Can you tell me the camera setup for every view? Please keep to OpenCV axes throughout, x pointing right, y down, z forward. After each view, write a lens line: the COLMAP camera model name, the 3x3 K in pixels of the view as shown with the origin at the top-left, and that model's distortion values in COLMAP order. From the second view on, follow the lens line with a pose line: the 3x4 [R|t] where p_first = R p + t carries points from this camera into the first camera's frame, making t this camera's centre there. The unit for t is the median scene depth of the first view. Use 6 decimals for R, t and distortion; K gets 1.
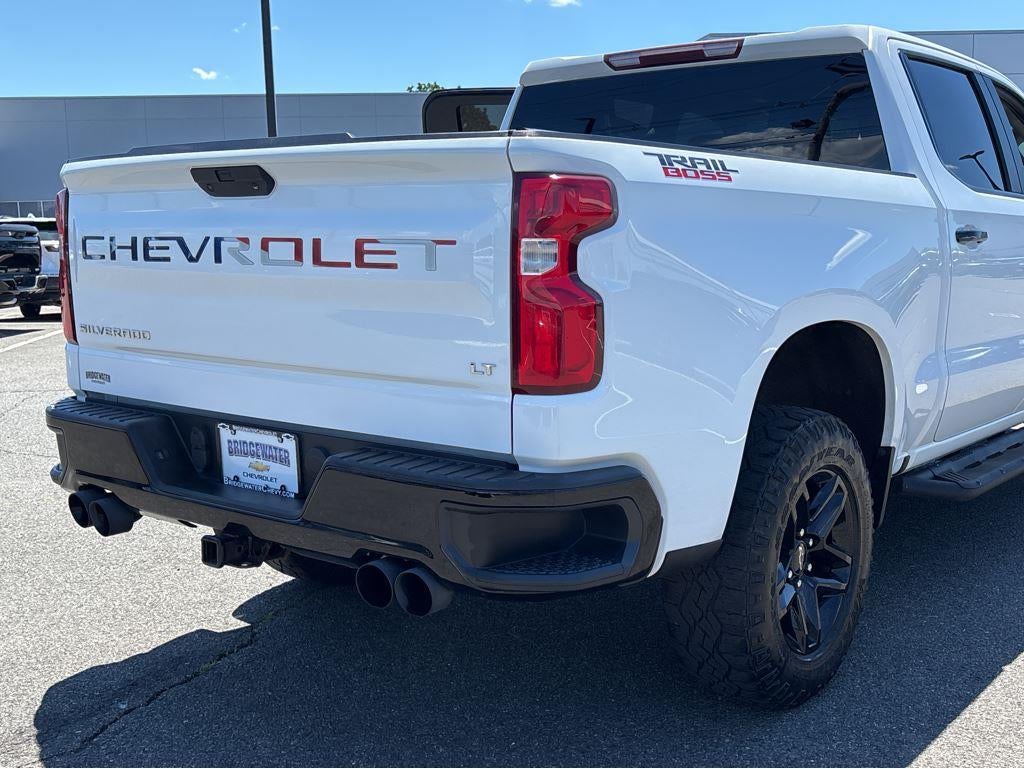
lens RADIAL K [[1163.2, 0, 510.1], [0, 1163.2, 397.9], [0, 0, 1]] dist [0.208018, -0.638472]
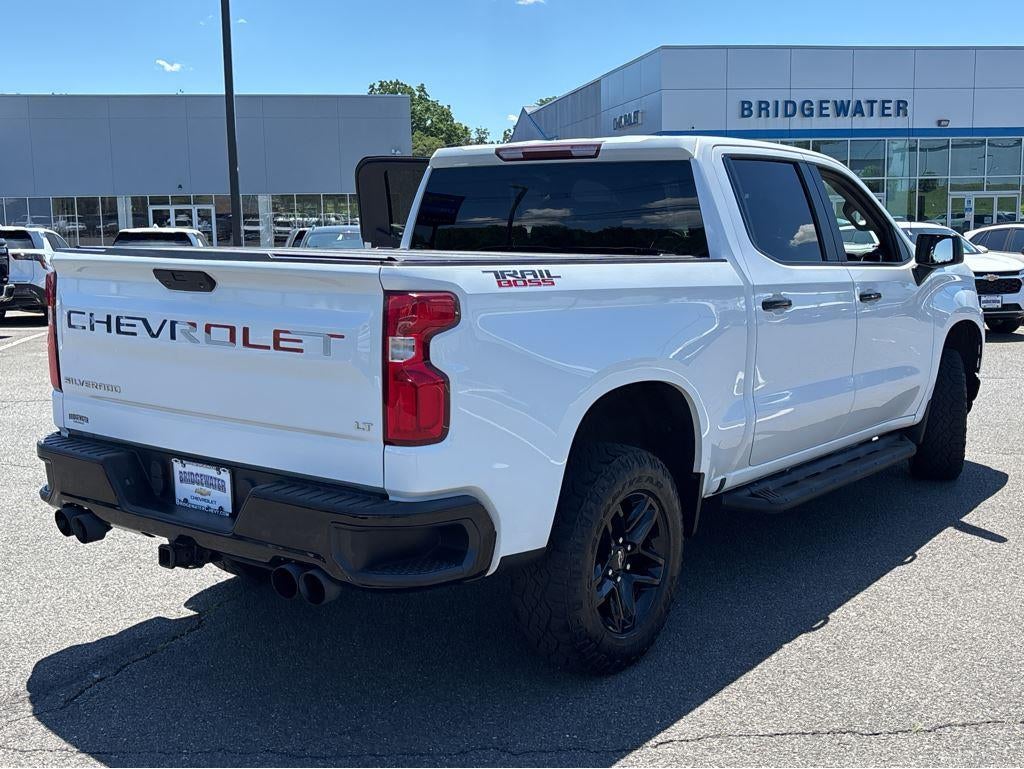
lens RADIAL K [[1168.5, 0, 512.0], [0, 1168.5, 384.5], [0, 0, 1]] dist [0.172547, -0.519173]
pose [[0.999489, 0.006123, 0.031385, 0.087678], [-0.005926, 0.999962, -0.006380, -0.053664], [-0.031423, 0.006191, 0.999487, -0.325477]]
